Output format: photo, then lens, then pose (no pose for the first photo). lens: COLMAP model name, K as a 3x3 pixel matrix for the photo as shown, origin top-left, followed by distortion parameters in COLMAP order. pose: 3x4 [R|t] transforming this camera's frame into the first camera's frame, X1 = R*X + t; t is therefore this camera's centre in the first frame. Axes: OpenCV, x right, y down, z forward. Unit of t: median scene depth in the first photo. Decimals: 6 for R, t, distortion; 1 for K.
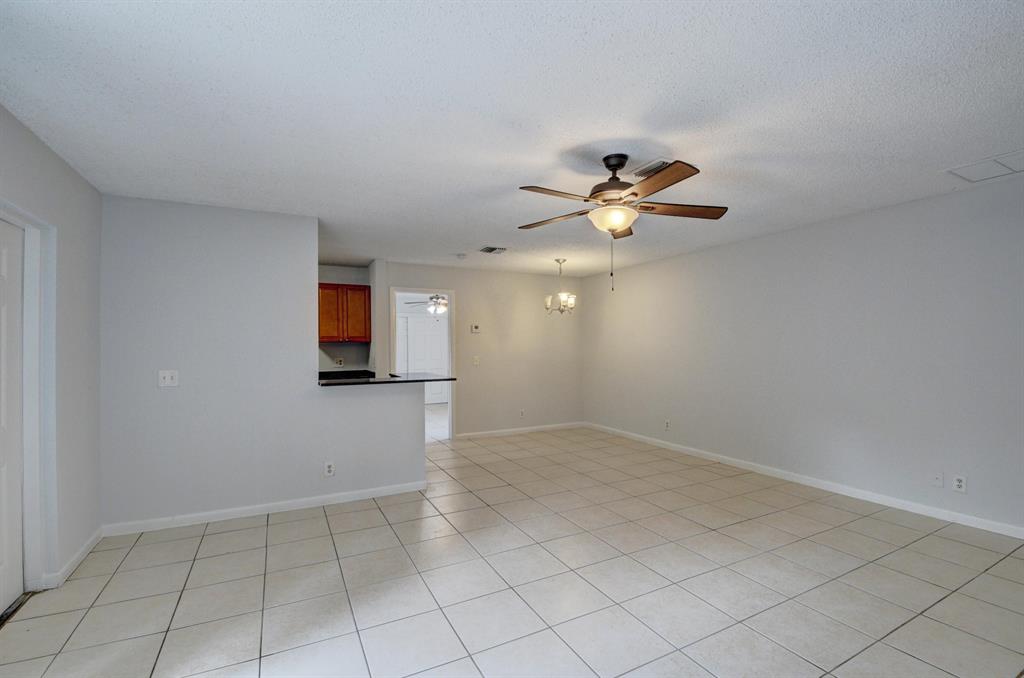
lens RADIAL K [[451.3, 0, 514.1], [0, 451.3, 340.1], [0, 0, 1]] dist [0.037818, -0.040138]
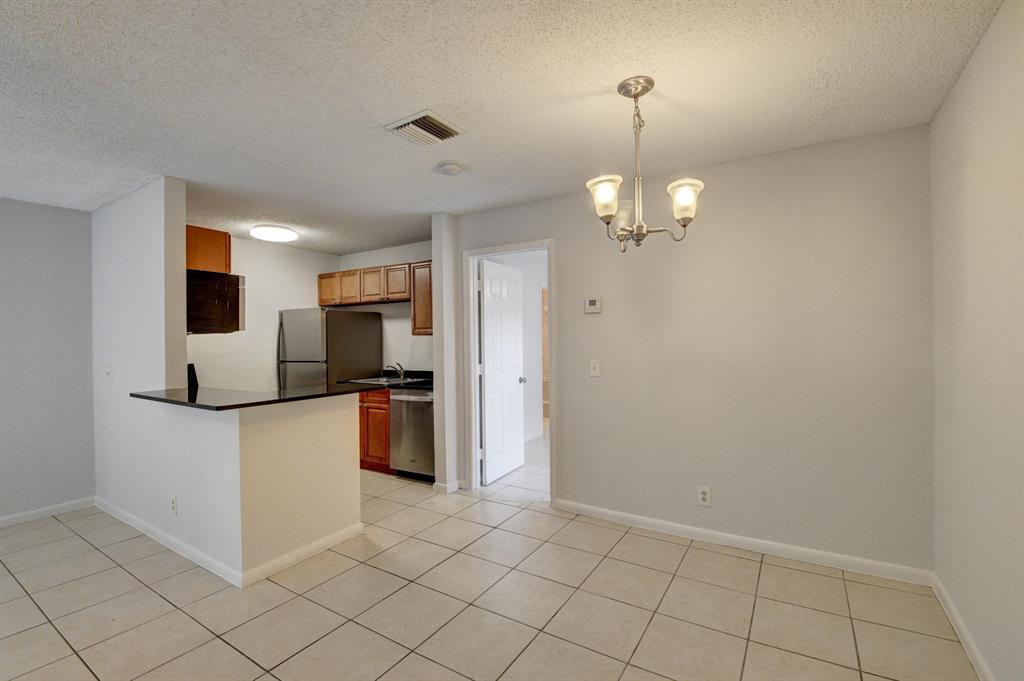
lens RADIAL K [[451.3, 0, 514.1], [0, 451.3, 341.6], [0, 0, 1]] dist [0.037818, -0.040138]
pose [[0.508520, 0.002828, -0.861046, 0.400336], [0.016575, 0.999777, 0.013072, 0.009879], [0.860891, -0.020919, 0.508360, 0.843495]]
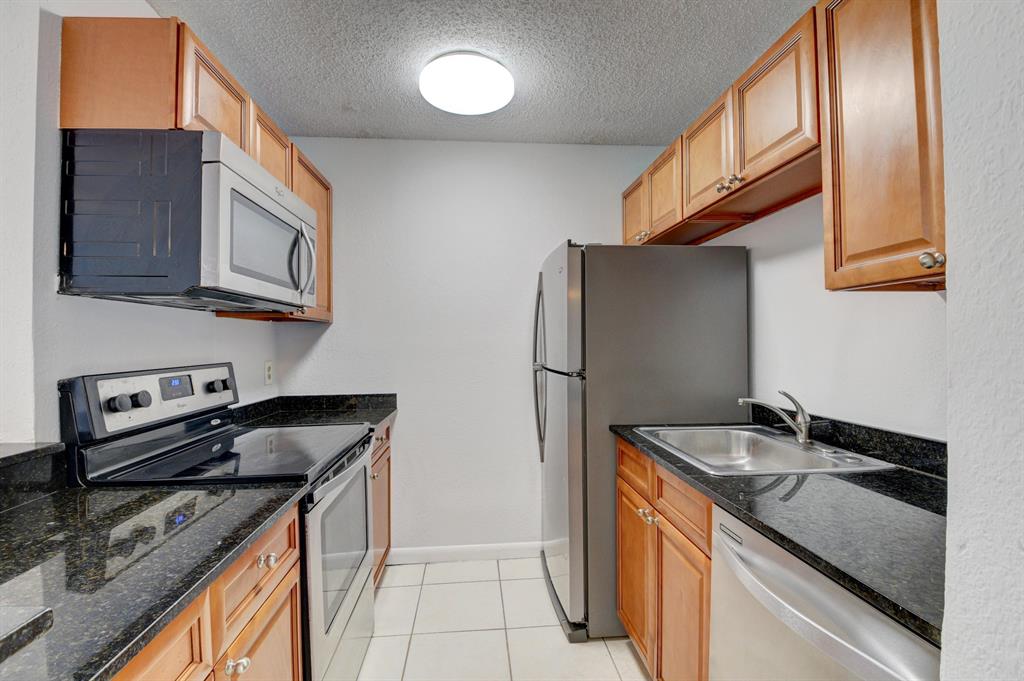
lens RADIAL K [[451.3, 0, 514.1], [0, 451.3, 341.6], [0, 0, 1]] dist [0.037818, -0.040138]
pose [[-0.374457, 0.008832, -0.927202, -0.219247], [0.020546, 0.999788, 0.001226, 0.028174], [0.927017, -0.018592, -0.374559, 1.070895]]
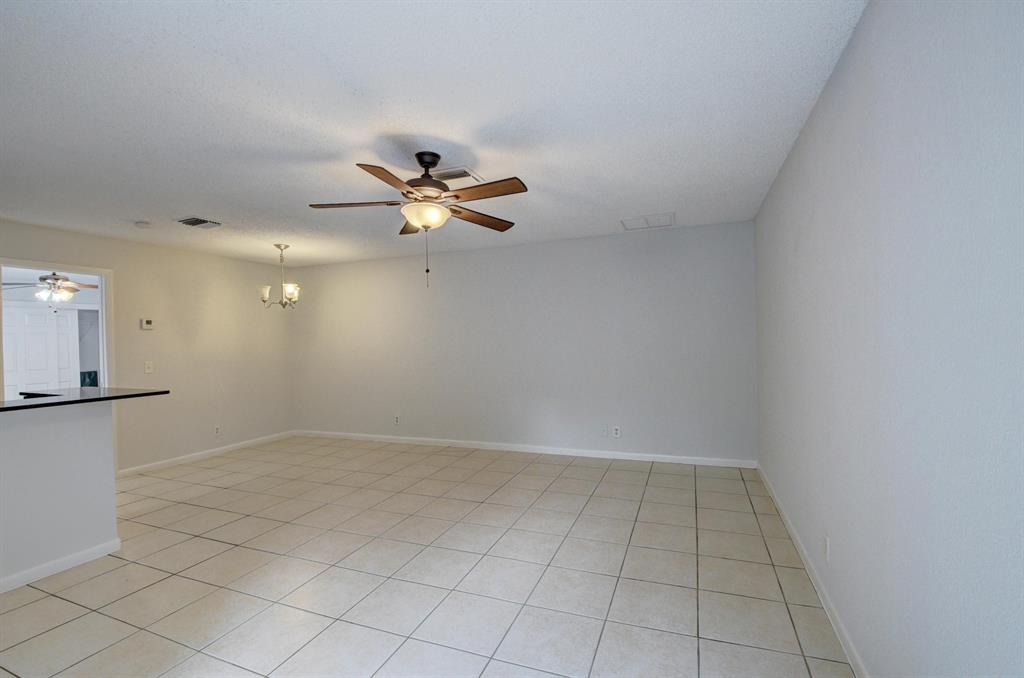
lens RADIAL K [[451.3, 0, 514.1], [0, 451.3, 340.1], [0, 0, 1]] dist [0.037818, -0.040138]
pose [[0.756591, -0.011729, 0.653783, -0.151094], [0.009452, 0.999931, 0.007001, 0.002048], [-0.653820, 0.000882, 0.756650, 0.056125]]
